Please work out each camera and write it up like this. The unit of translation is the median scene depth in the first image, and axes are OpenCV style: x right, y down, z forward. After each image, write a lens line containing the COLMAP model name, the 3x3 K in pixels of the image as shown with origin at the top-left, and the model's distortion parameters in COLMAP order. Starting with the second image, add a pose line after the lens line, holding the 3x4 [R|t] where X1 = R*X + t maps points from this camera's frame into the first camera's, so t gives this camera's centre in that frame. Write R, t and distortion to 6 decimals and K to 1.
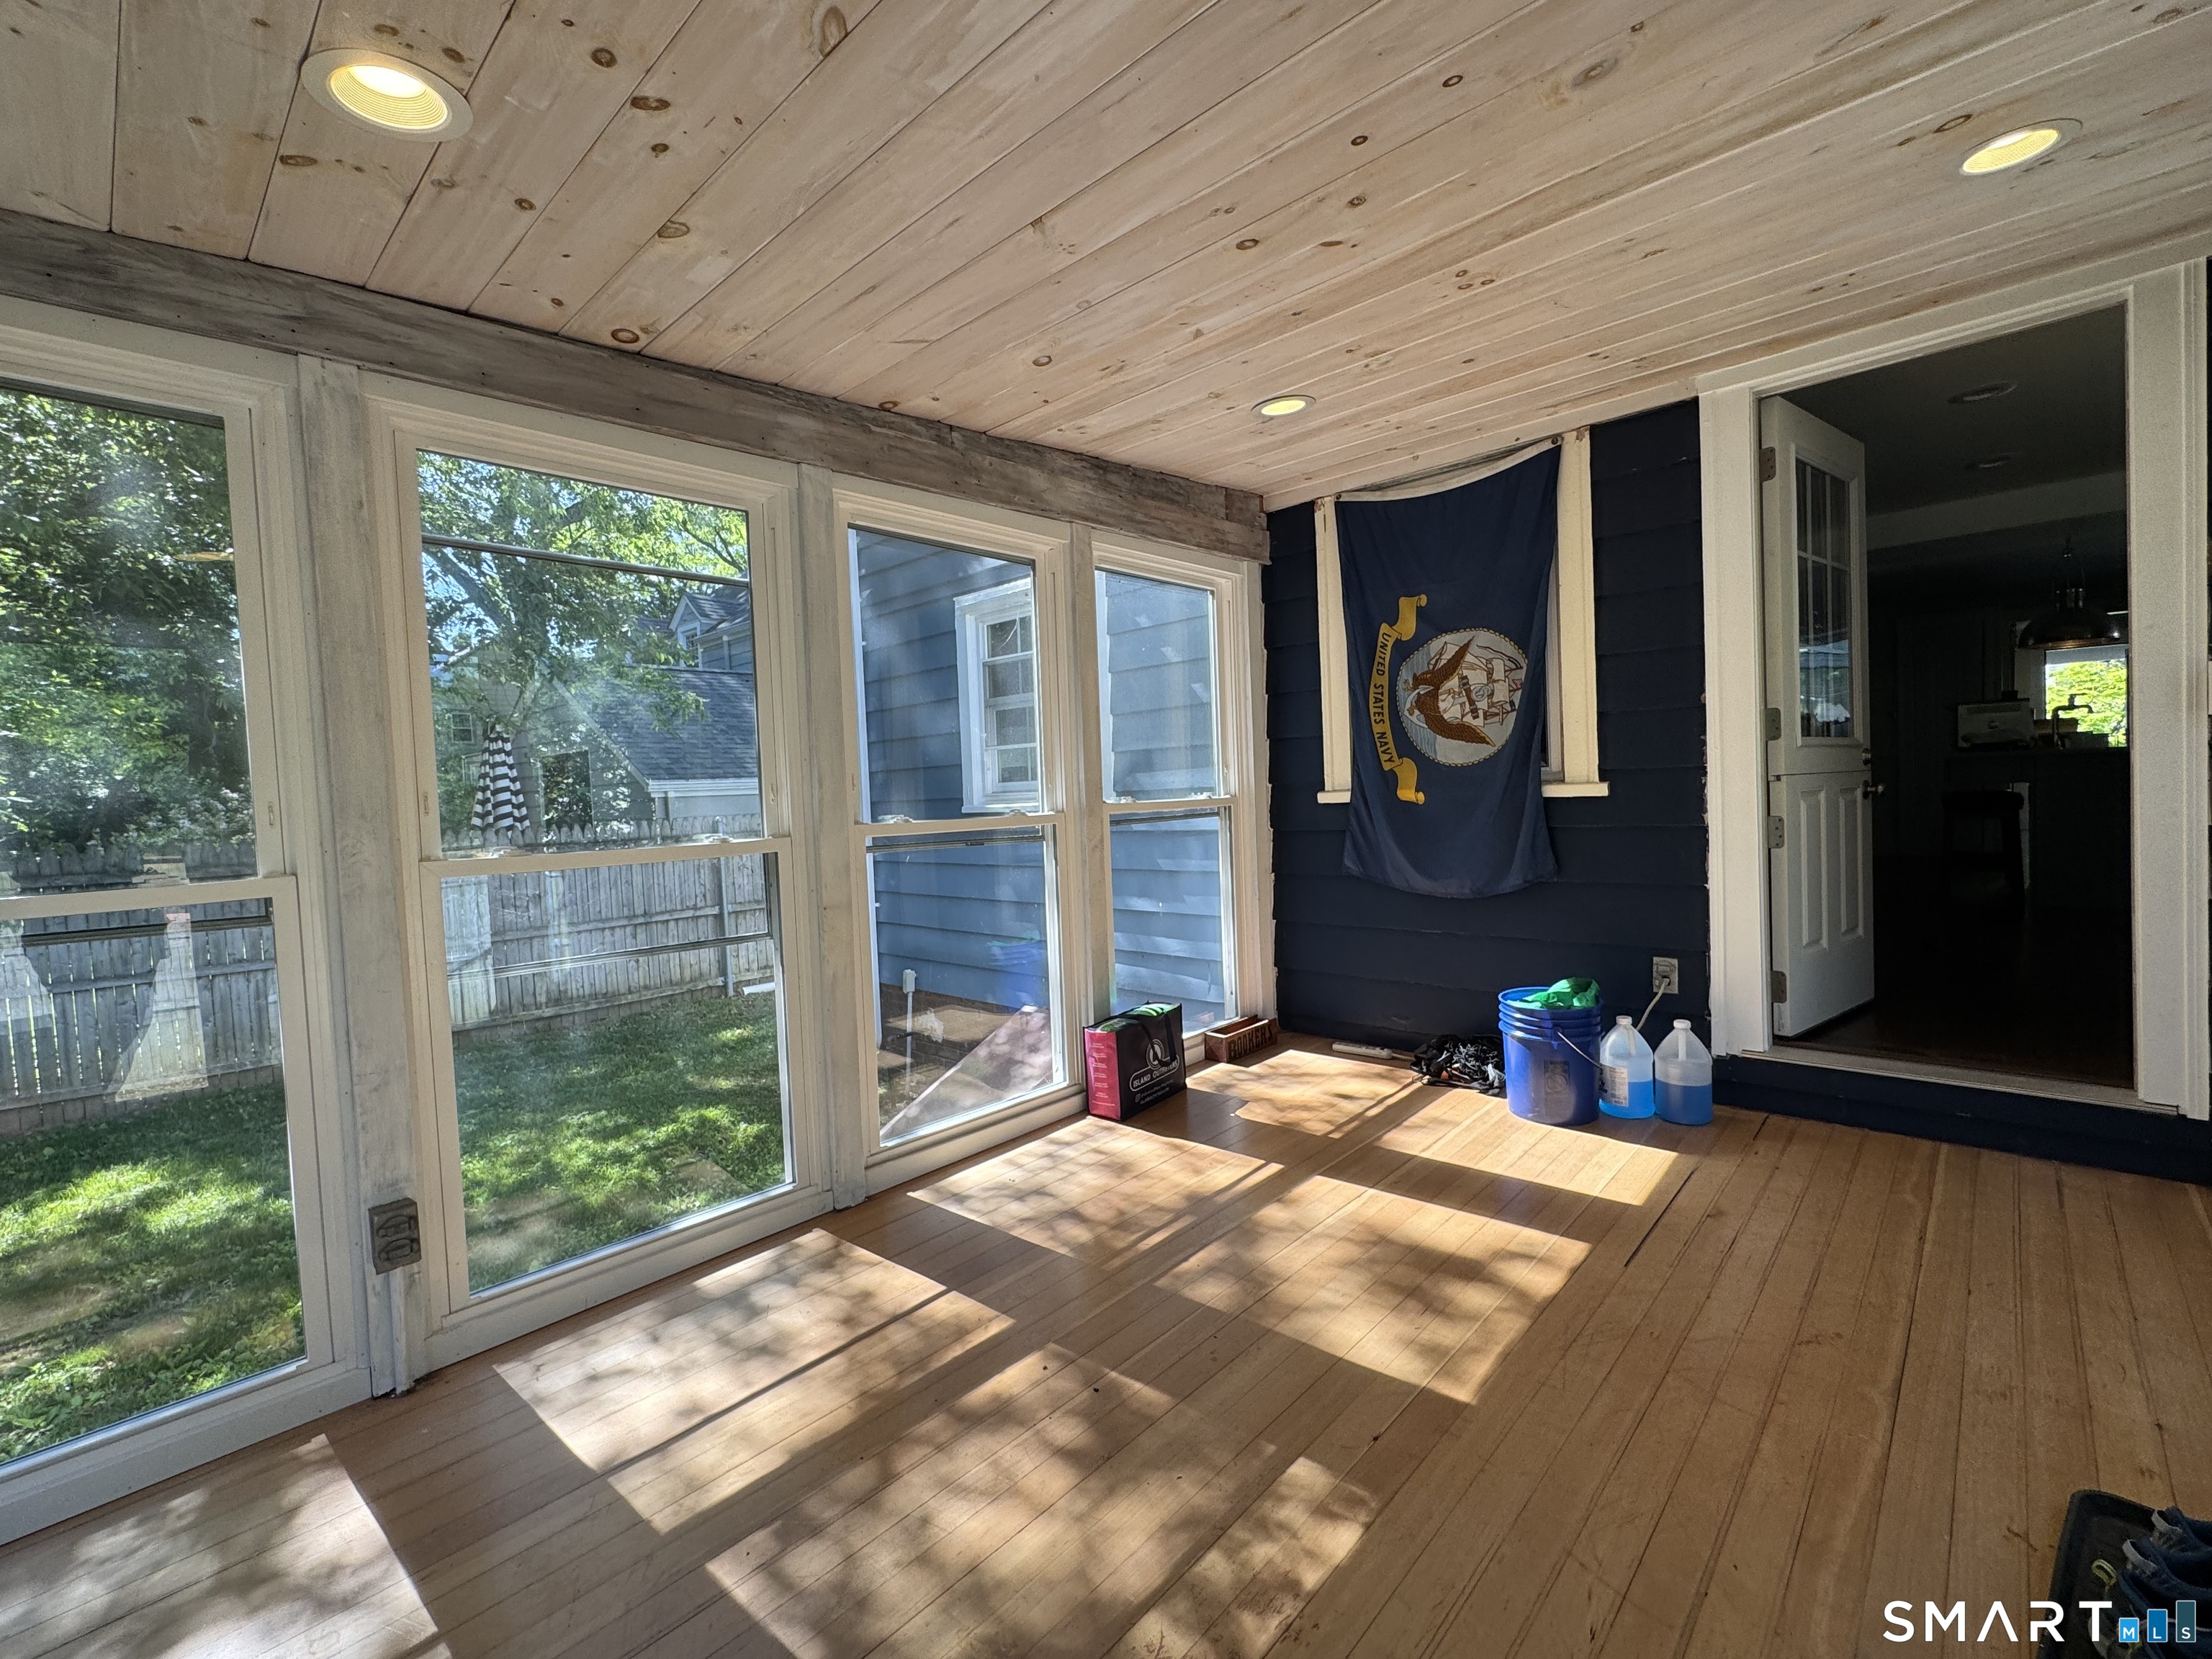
lens RADIAL K [[964.8, 0, 1106.0], [0, 964.8, 829.5], [0, 0, 1]] dist [0.000833, -0.000070]
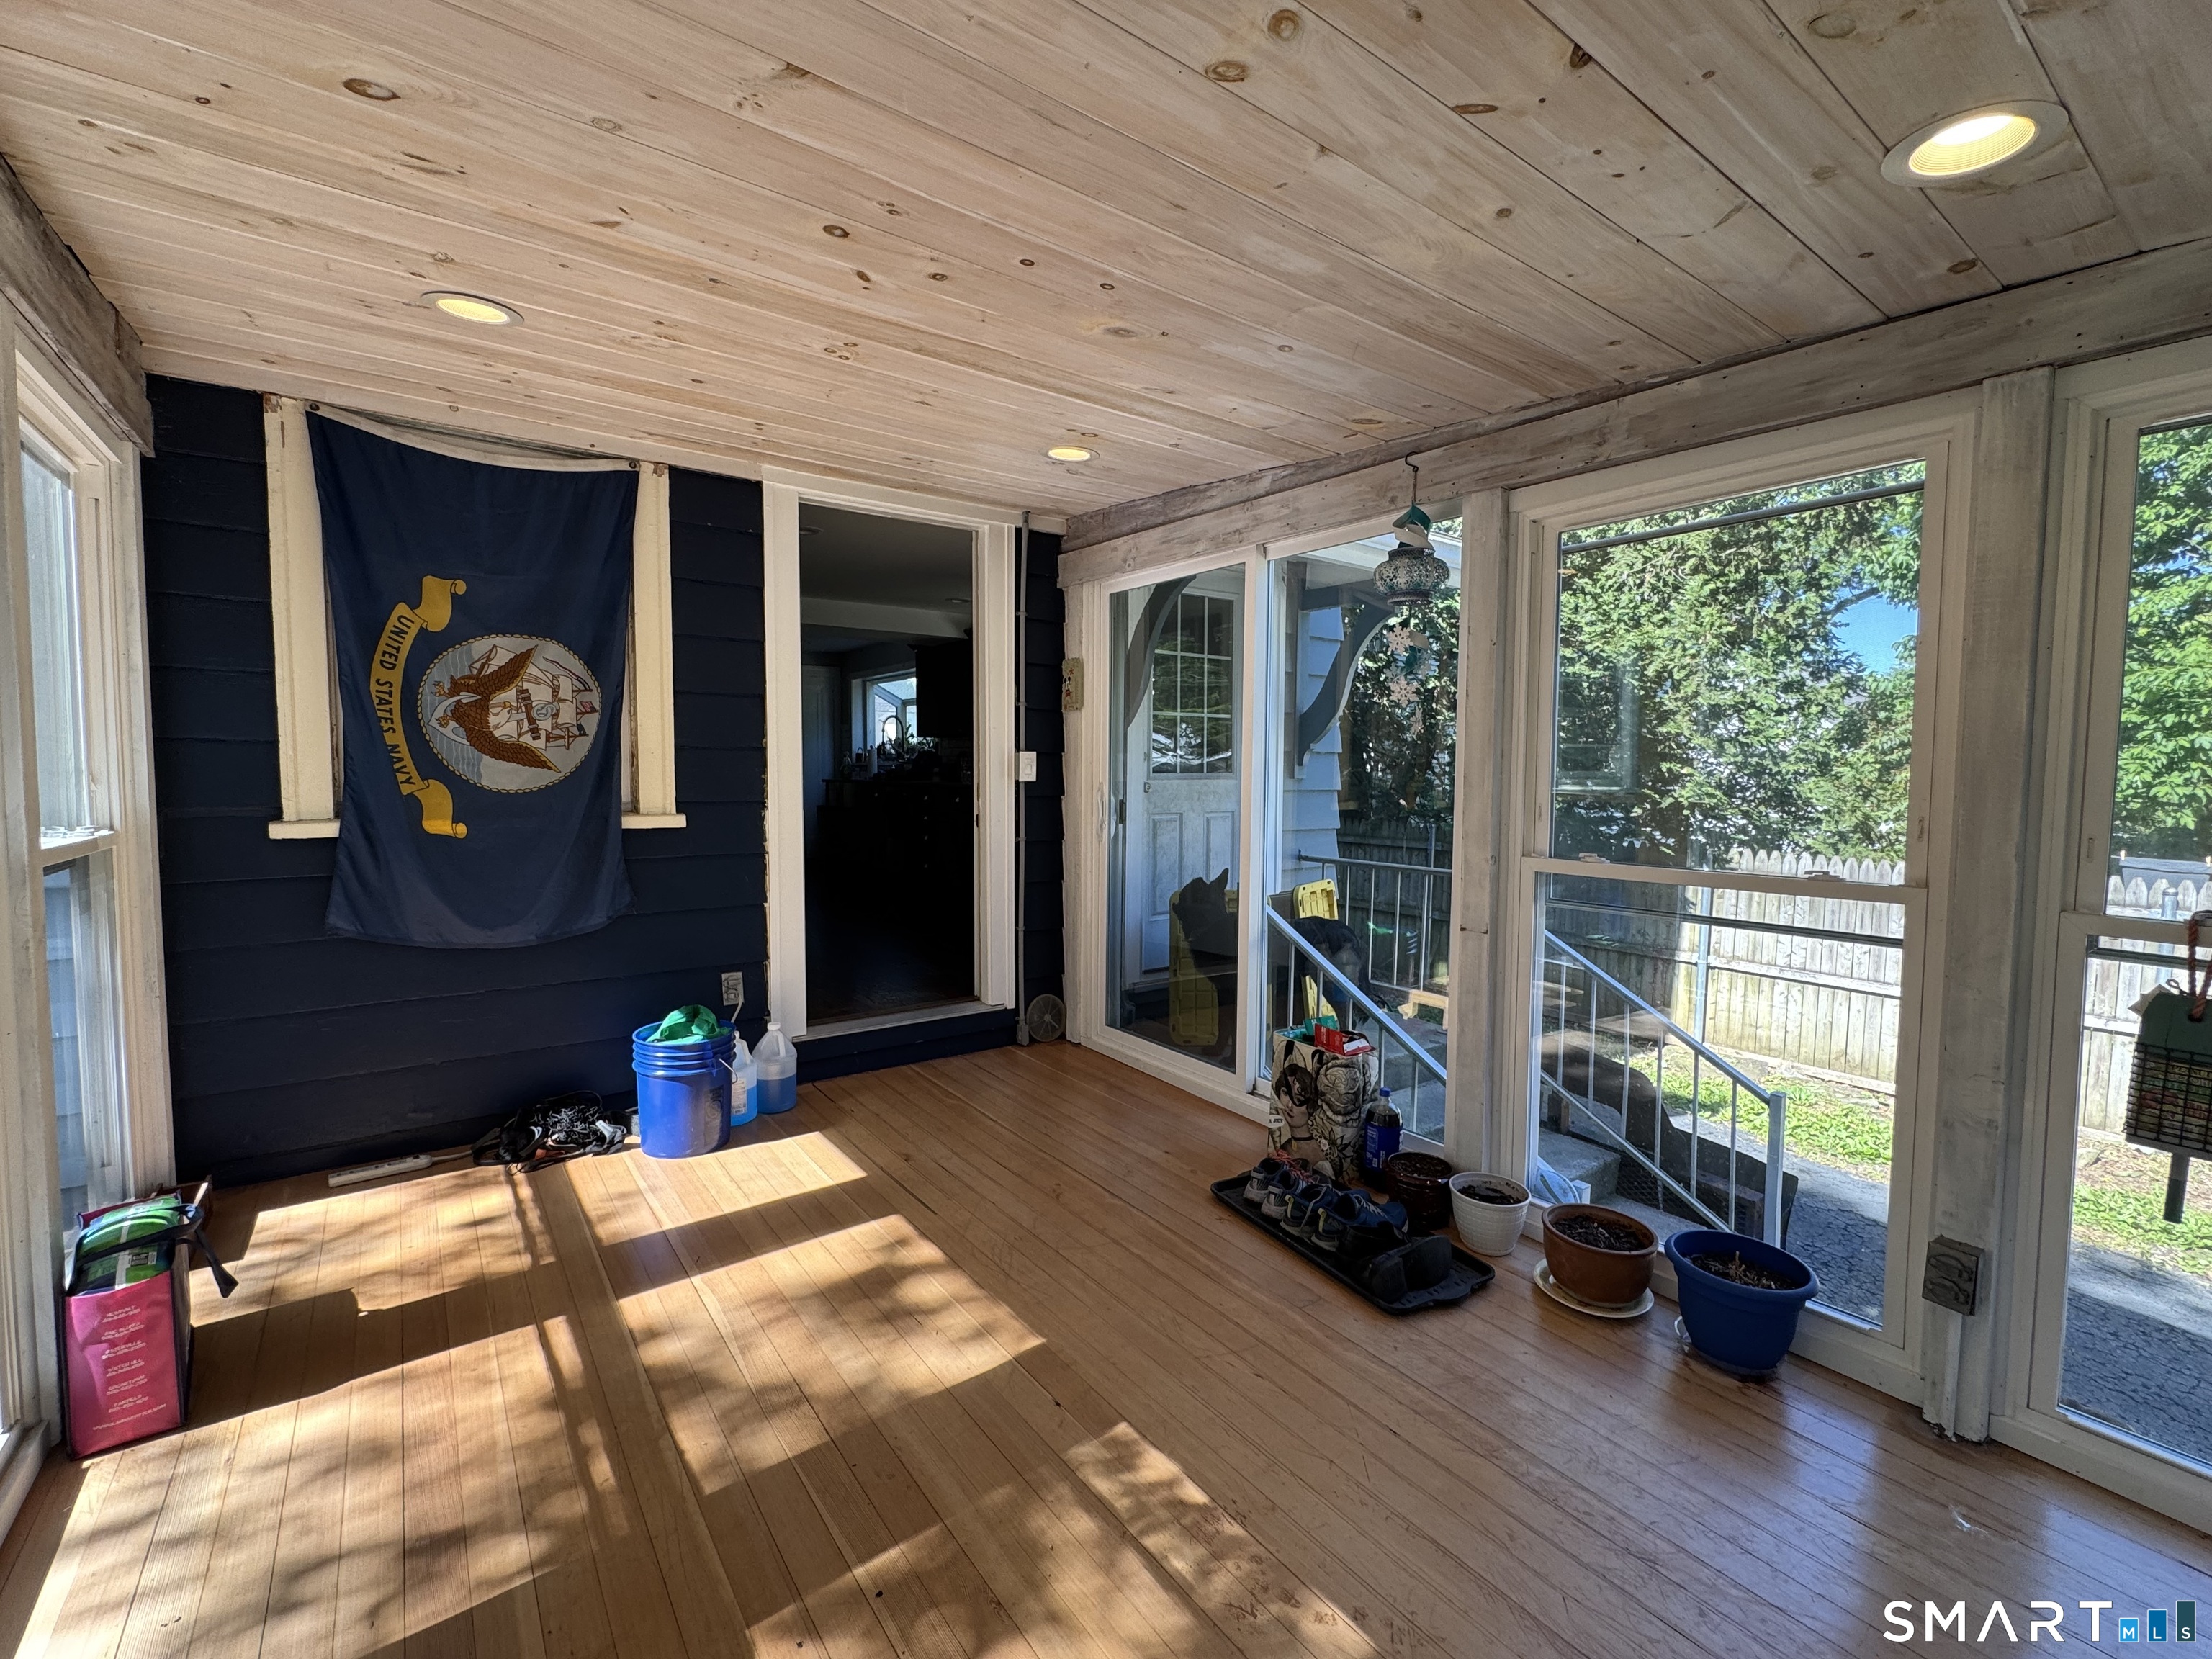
lens RADIAL K [[964.8, 0, 1106.0], [0, 964.8, 829.5], [0, 0, 1]] dist [0.000833, -0.000070]
pose [[0.186592, -0.017938, 0.982274, -0.411393], [0.025494, 0.999585, 0.013412, -0.034152], [-0.982107, 0.022540, 0.186972, 0.353459]]
